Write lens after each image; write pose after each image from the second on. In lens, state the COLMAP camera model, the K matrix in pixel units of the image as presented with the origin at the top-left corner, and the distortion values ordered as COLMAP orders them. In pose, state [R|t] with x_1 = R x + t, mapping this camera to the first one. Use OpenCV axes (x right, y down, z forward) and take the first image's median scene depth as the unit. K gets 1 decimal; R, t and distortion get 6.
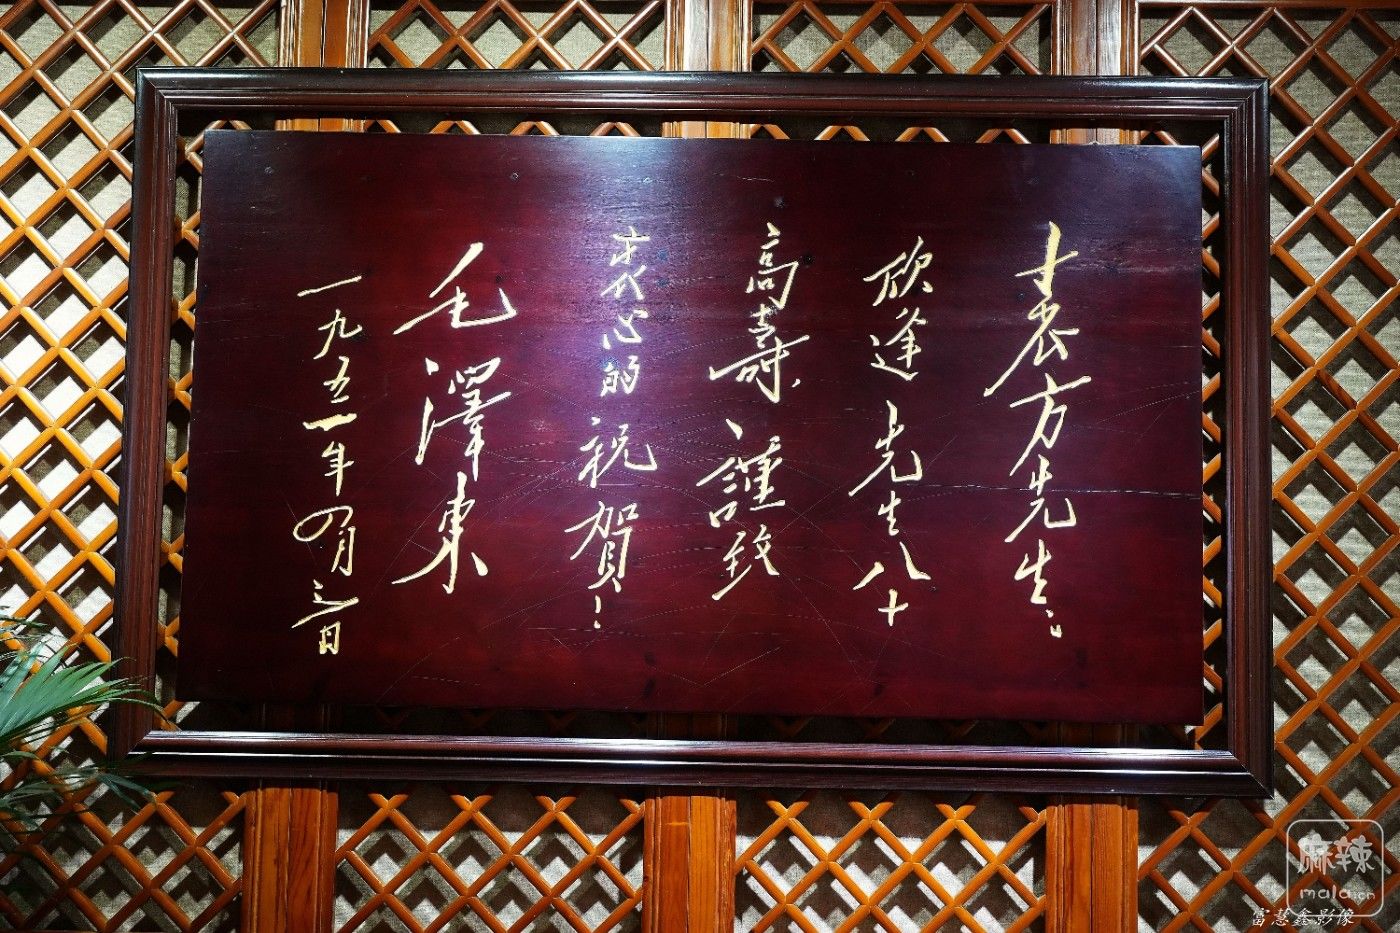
lens RADIAL K [[1513.0, 0, 700.0], [0, 1513.0, 466.5], [0, 0, 1]] dist [0.077853, -0.288329]
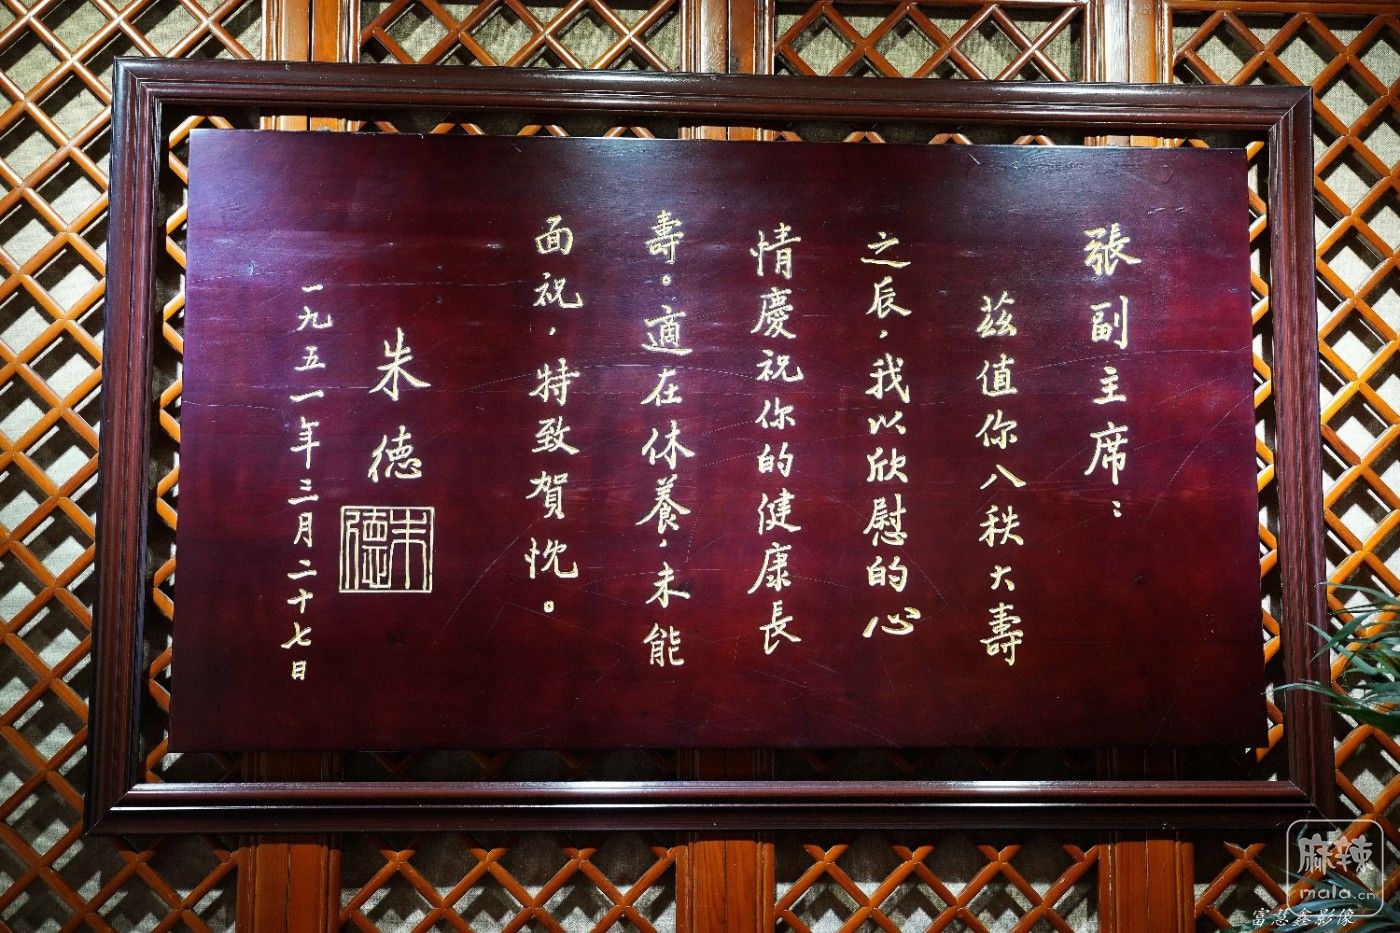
lens RADIAL K [[1620.0, 0, 699.5], [0, 1620.0, 437.4], [0, 0, 1]] dist [-0.002598, 0.019961]
pose [[0.996303, -0.003223, 0.085852, -0.100022], [0.005857, 0.999519, -0.030447, -0.001508], [-0.085712, 0.030837, 0.995843, 0.001106]]
